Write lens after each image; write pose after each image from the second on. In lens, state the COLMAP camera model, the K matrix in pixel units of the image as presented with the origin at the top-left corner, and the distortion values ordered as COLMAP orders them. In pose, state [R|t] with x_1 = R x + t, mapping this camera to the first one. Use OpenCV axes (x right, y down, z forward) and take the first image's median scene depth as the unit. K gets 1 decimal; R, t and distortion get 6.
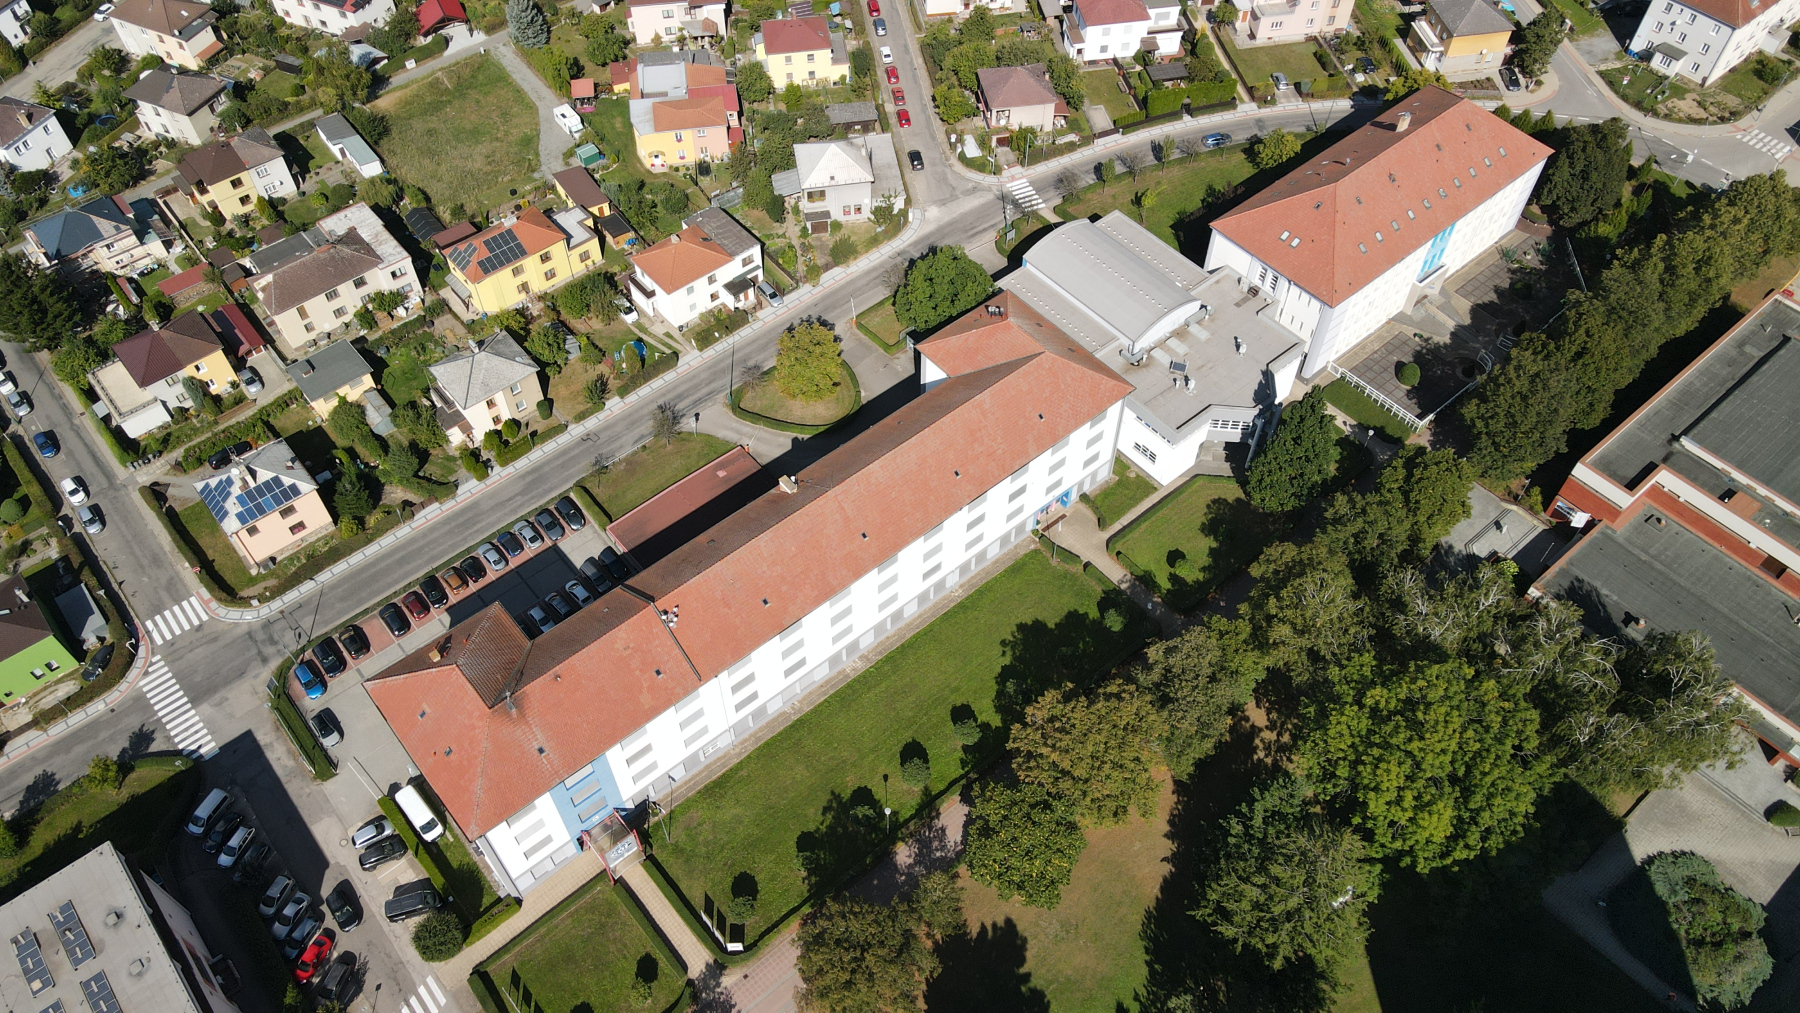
lens RADIAL K [[1326.8, 0, 900.5], [0, 1326.8, 507.4], [0, 0, 1]] dist [0.024659, -0.002445]
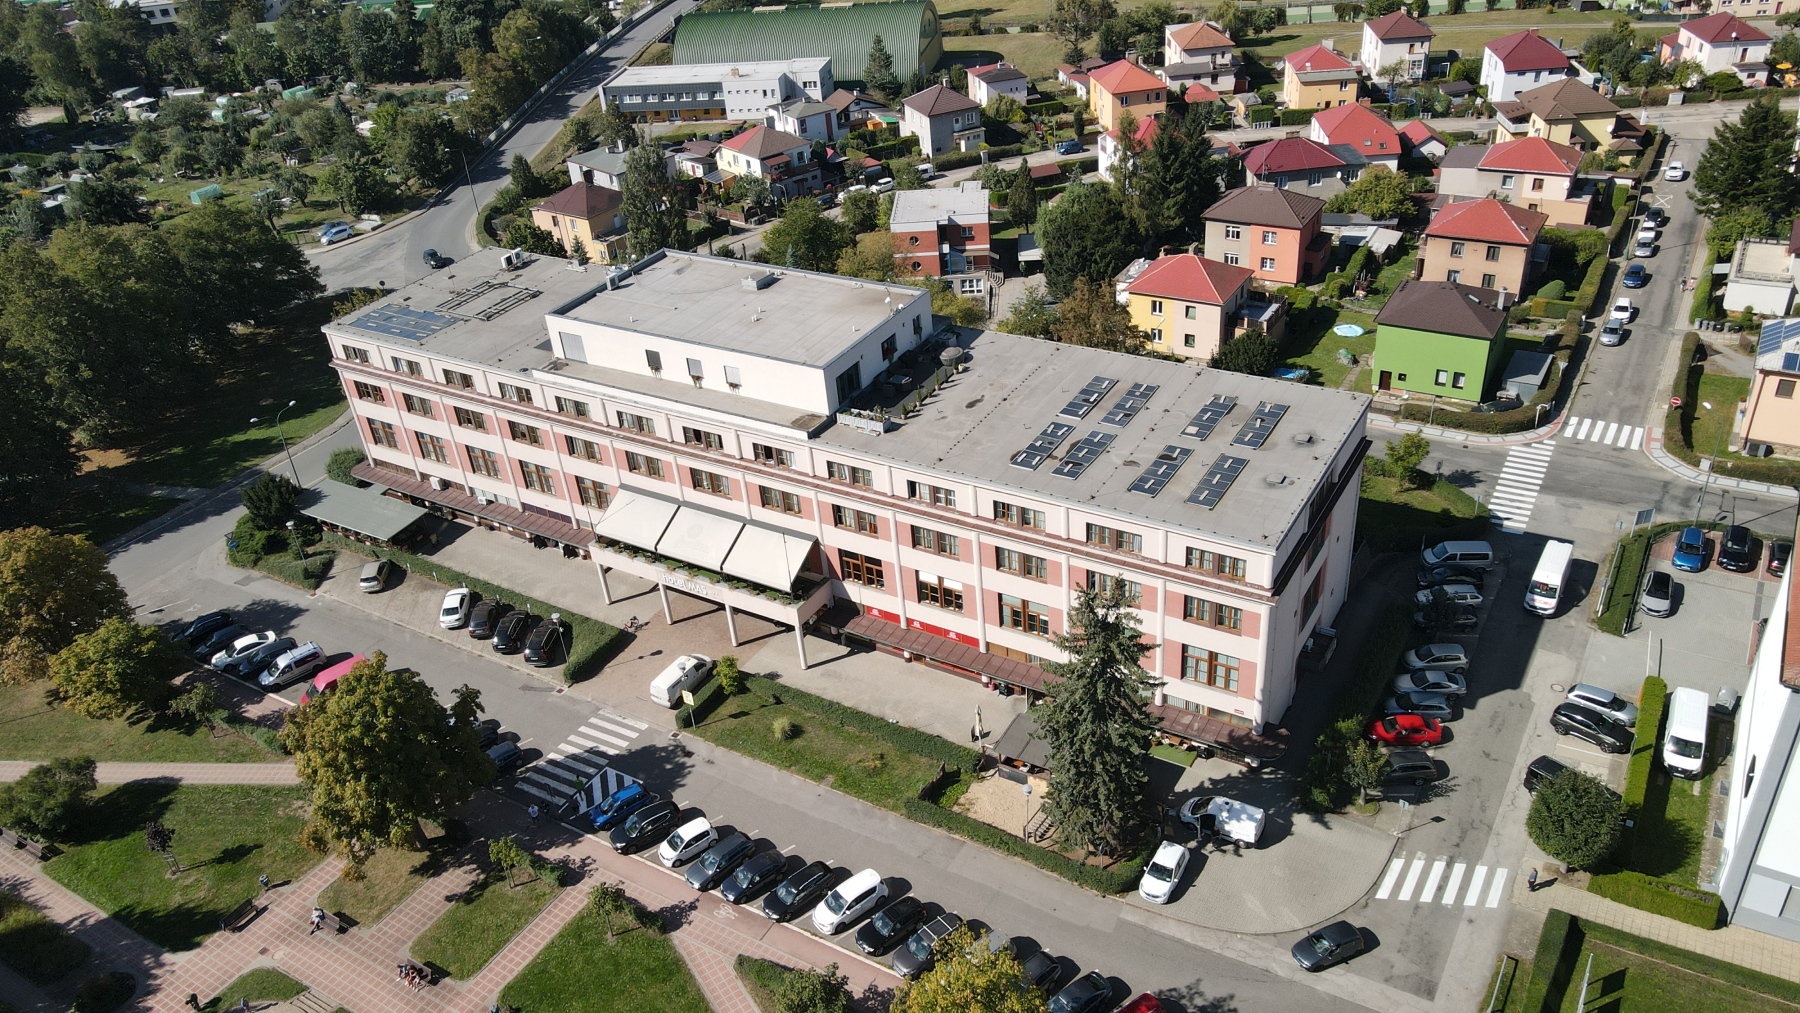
lens RADIAL K [[1326.8, 0, 900.4], [0, 1326.8, 508.6], [0, 0, 1]] dist [0.024659, -0.002445]
pose [[0.311169, 0.482581, -0.818712, -0.025100], [-0.701319, 0.697973, 0.144862, 0.293679], [0.641347, 0.529102, 0.555630, 0.356167]]
